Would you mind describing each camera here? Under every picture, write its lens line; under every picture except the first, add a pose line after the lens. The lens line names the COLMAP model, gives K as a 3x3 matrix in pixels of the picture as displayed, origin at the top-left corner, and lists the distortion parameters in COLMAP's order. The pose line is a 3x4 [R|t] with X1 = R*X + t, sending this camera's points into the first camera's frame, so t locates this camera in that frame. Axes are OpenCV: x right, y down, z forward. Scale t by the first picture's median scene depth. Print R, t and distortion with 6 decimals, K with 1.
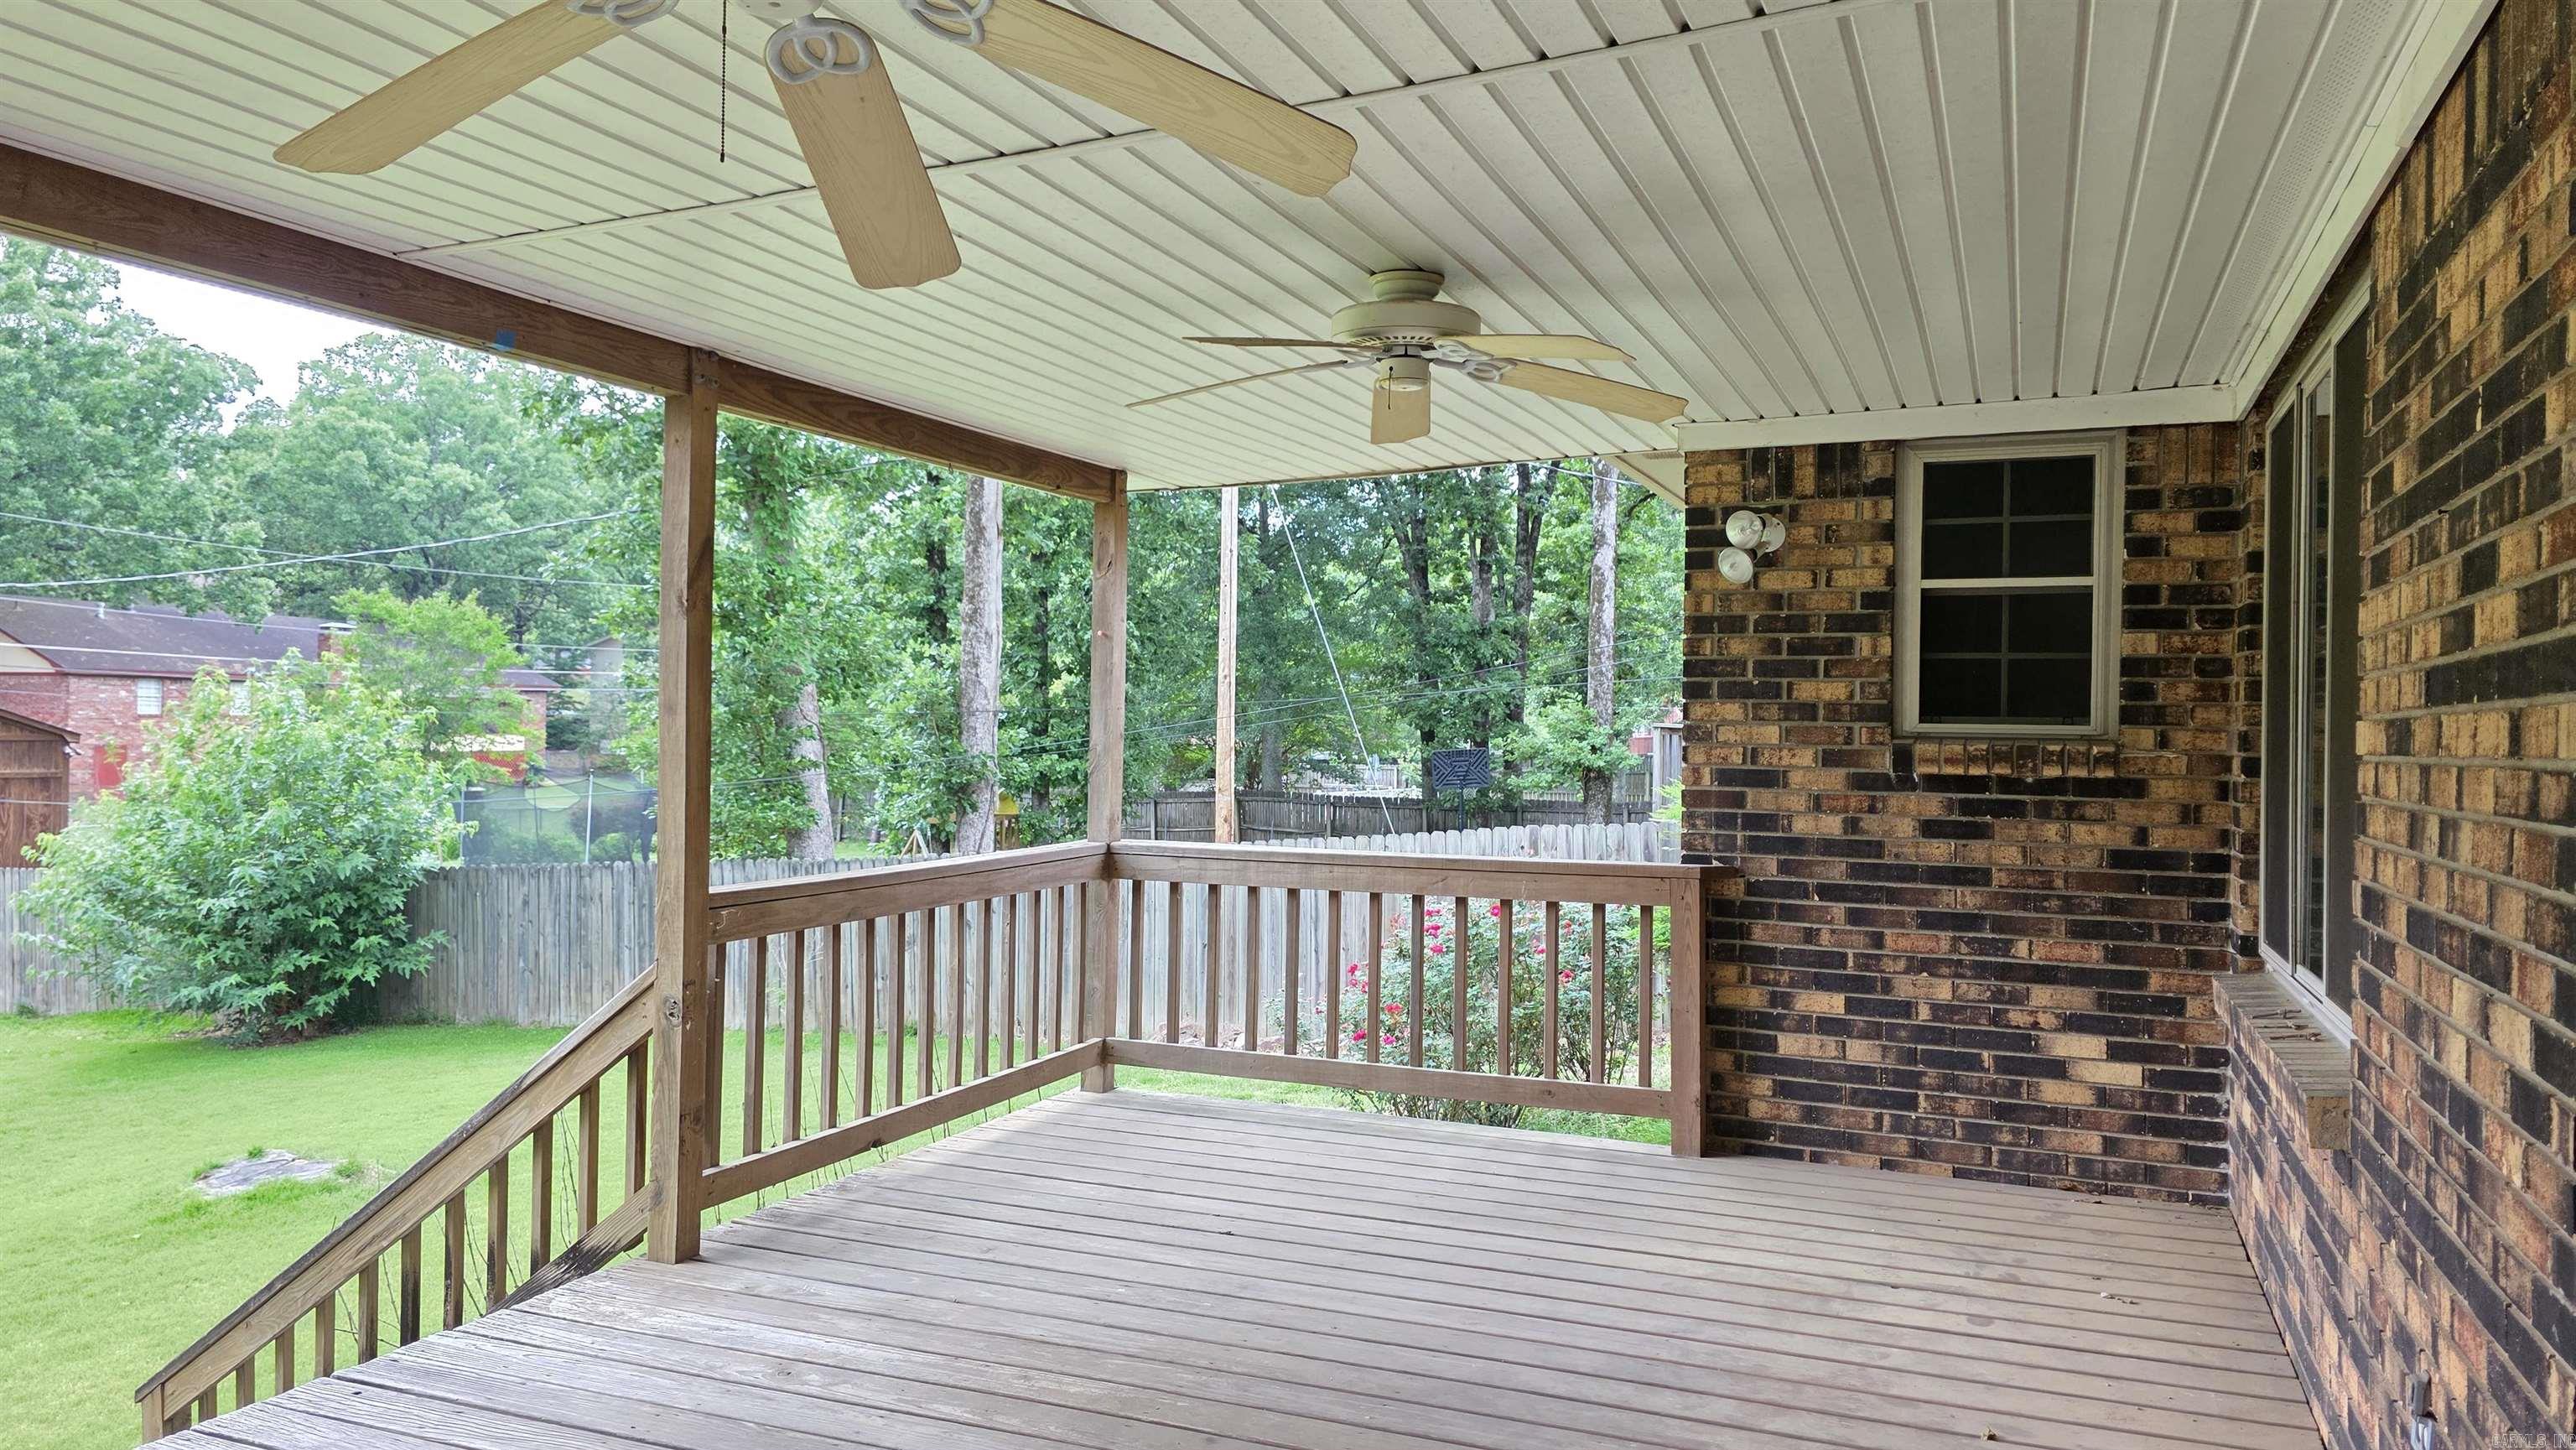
lens RADIAL K [[1732.8, 0, 1306.0], [0, 1732.8, 725.9], [0, 0, 1]] dist [0.068697, -0.061617]
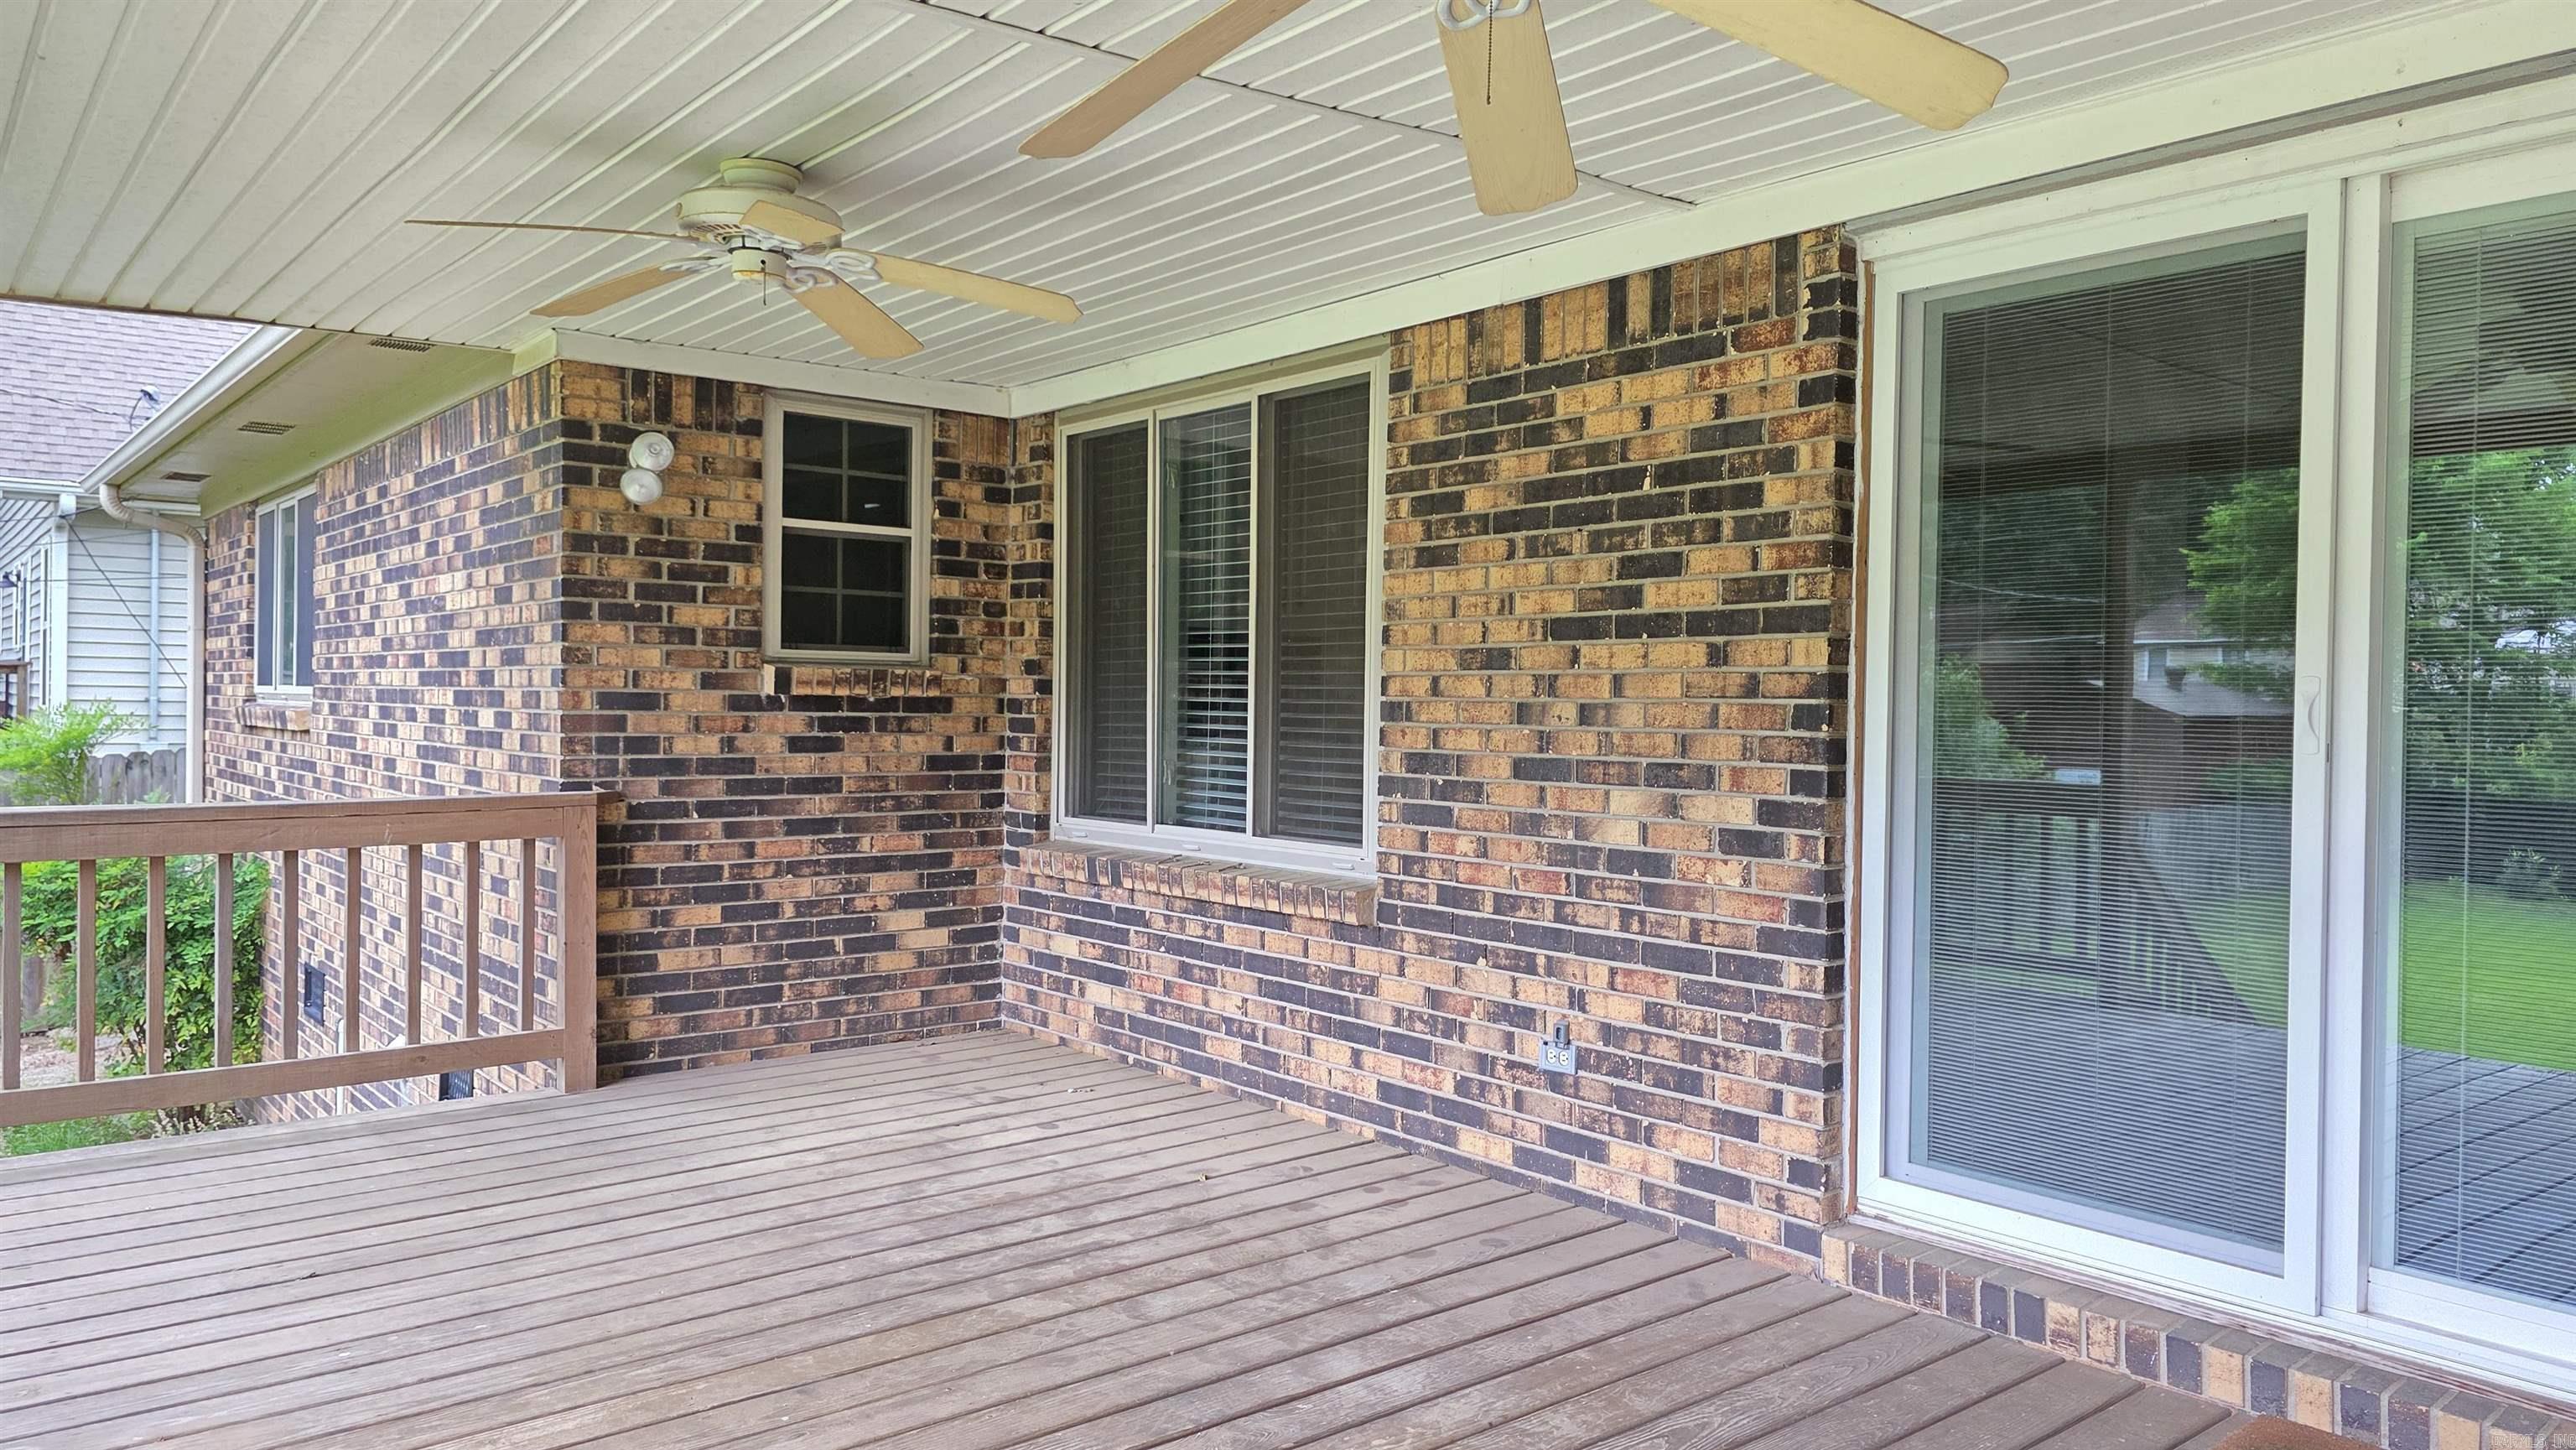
lens RADIAL K [[1732.8, 0, 1302.5], [0, 1732.8, 718.9], [0, 0, 1]] dist [0.068697, -0.061617]
pose [[0.461410, -0.017428, 0.887016, -0.466384], [-0.009555, 0.999651, 0.024612, 0.012147], [-0.887135, -0.019832, 0.461083, 0.202667]]
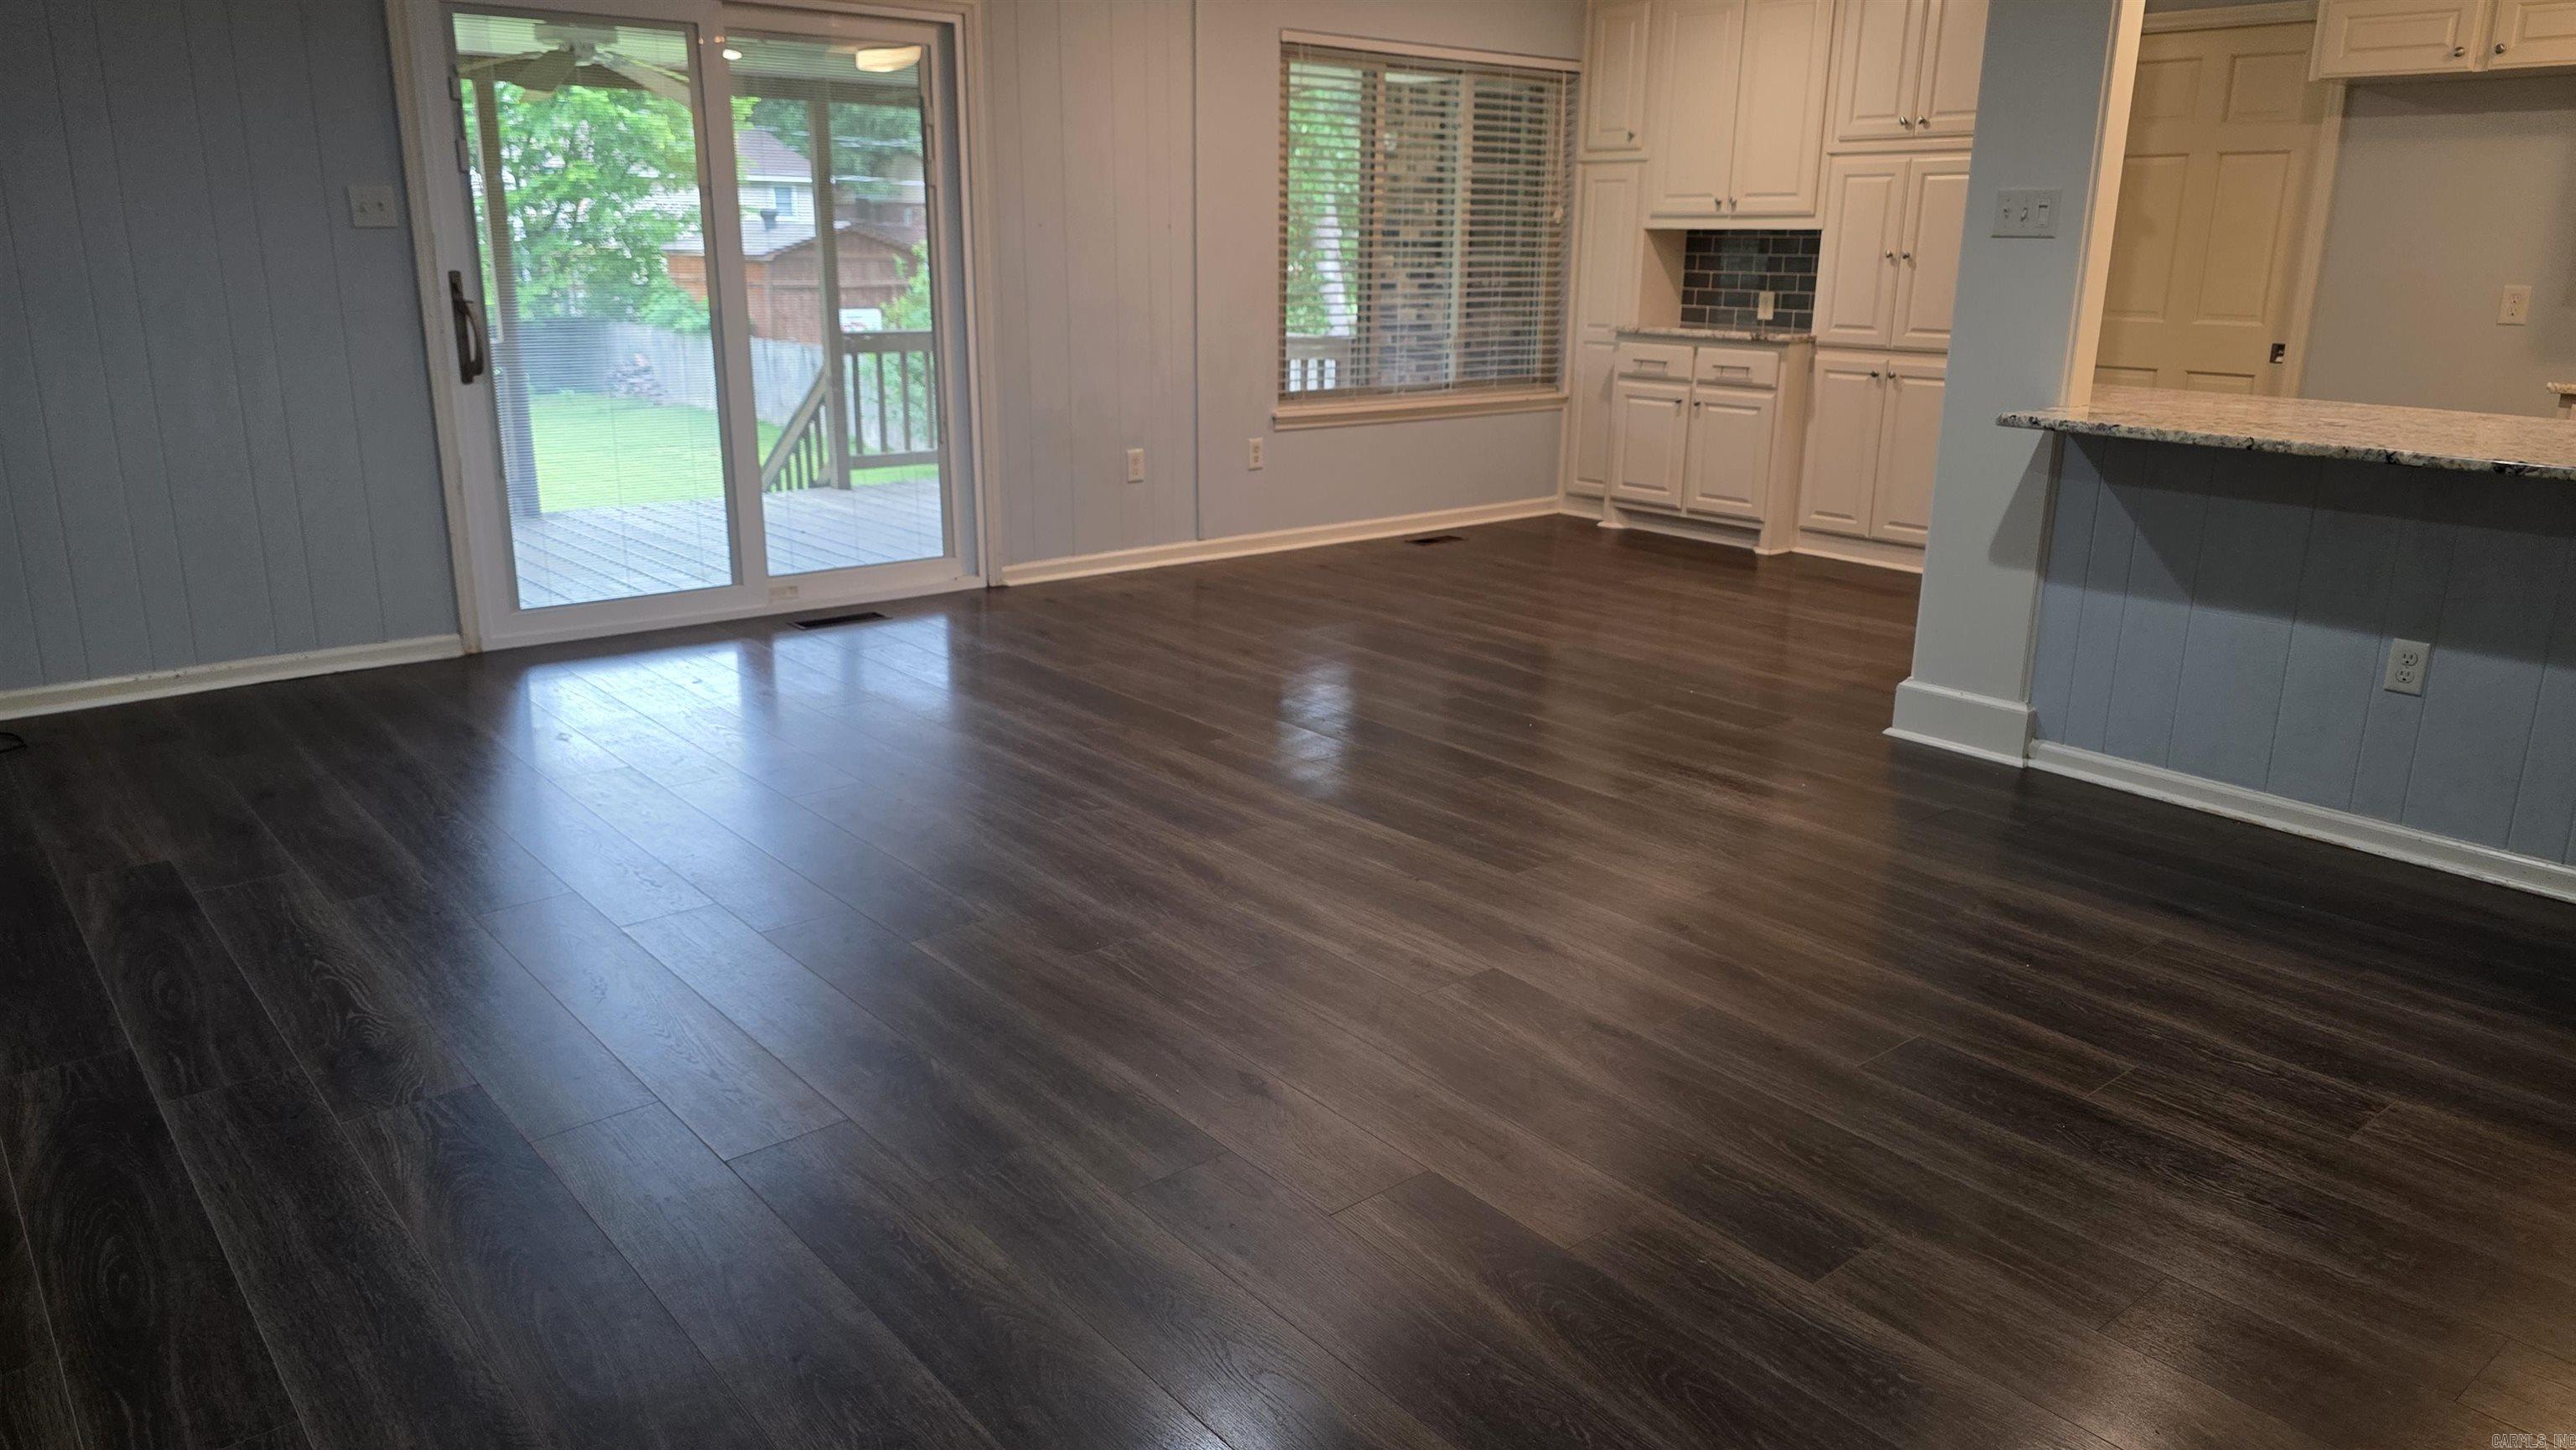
lens RADIAL K [[1732.8, 0, 1298.8], [0, 1732.8, 721.6], [0, 0, 1]] dist [0.068697, -0.061617]
pose [[0.893444, 0.115614, -0.434040, 1.019269], [0.003204, 0.964642, 0.263544, -0.009613], [0.449163, -0.236852, 0.861484, -0.674553]]
